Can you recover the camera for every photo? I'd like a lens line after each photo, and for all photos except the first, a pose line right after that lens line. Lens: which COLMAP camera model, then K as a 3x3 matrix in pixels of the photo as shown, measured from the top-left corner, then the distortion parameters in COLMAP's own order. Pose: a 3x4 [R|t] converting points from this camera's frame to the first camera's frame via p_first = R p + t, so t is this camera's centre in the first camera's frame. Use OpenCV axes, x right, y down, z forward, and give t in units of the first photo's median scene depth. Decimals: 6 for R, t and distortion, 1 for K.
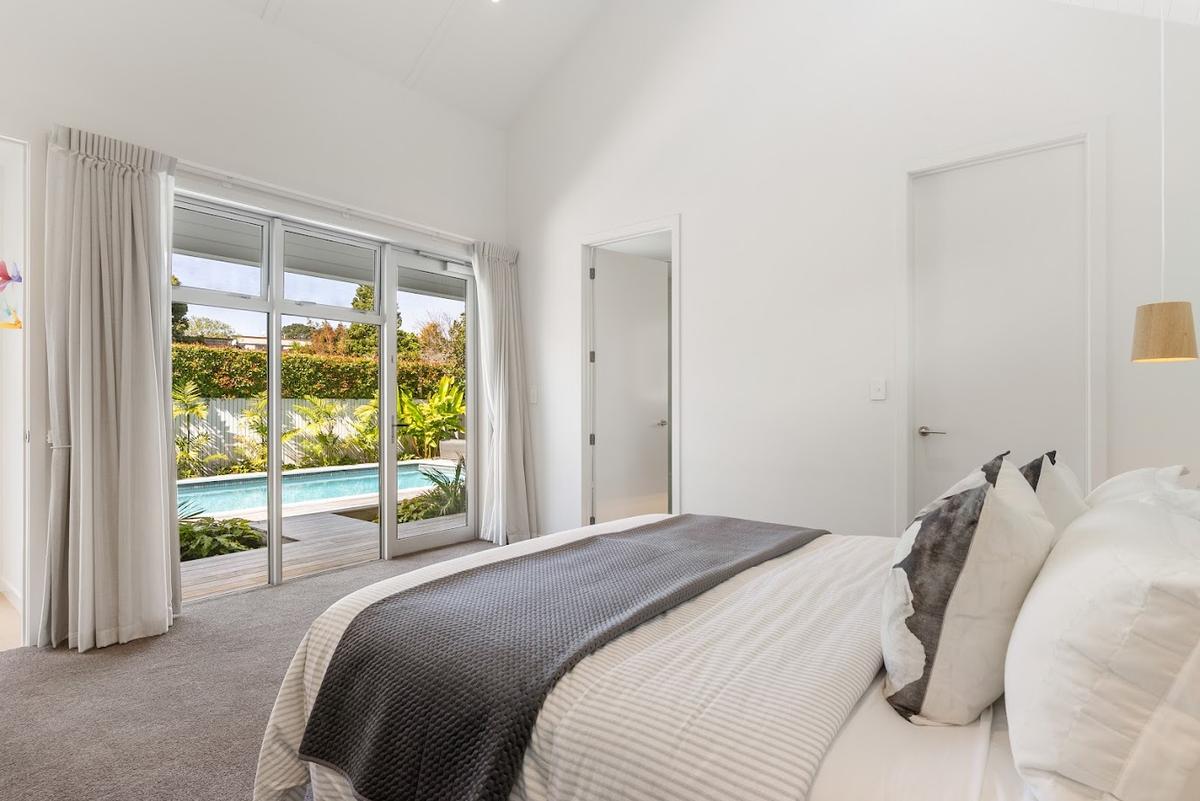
lens RADIAL K [[589.4, 0, 597.7], [0, 589.4, 395.1], [0, 0, 1]] dist [-0.000468, 0.000083]
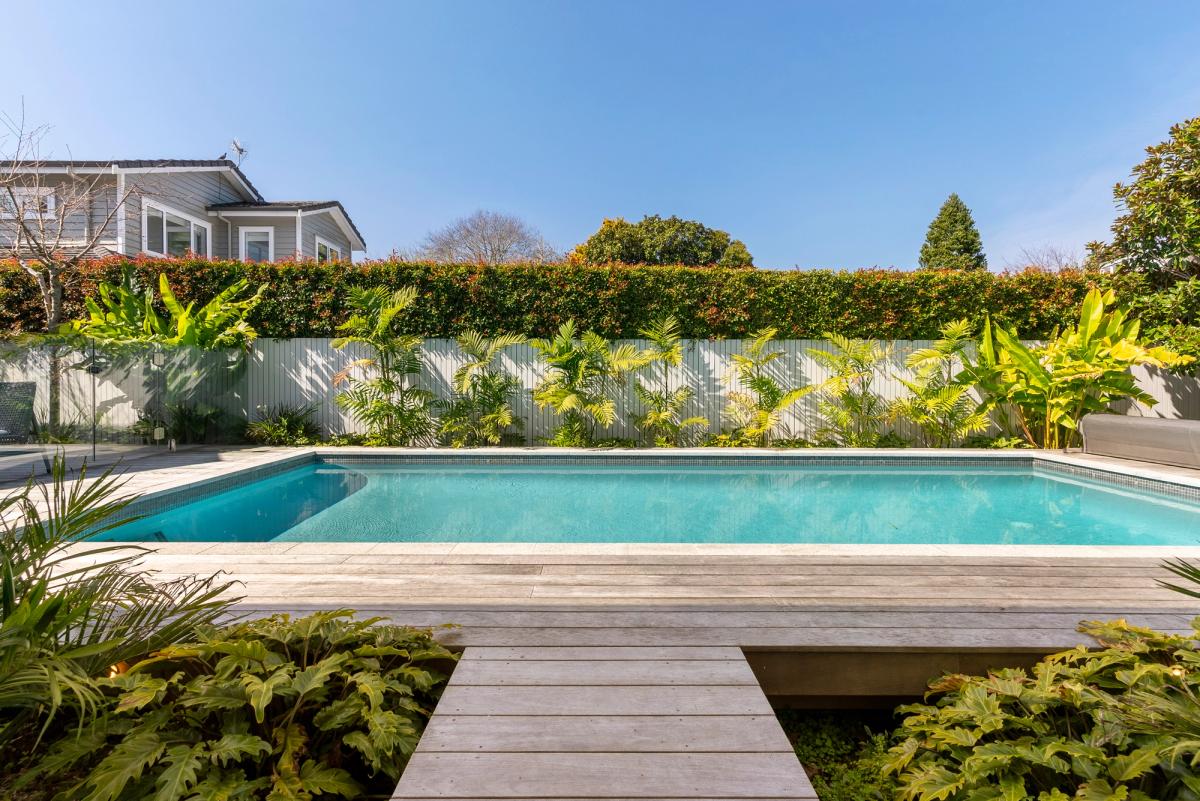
lens RADIAL K [[589.4, 0, 597.7], [0, 589.4, 395.1], [0, 0, 1]] dist [-0.000468, 0.000083]
pose [[0.621906, 0.026444, -0.782646, -0.135702], [0.010607, 0.999054, 0.042184, 0.034522], [0.783020, -0.034536, 0.621037, 0.374225]]
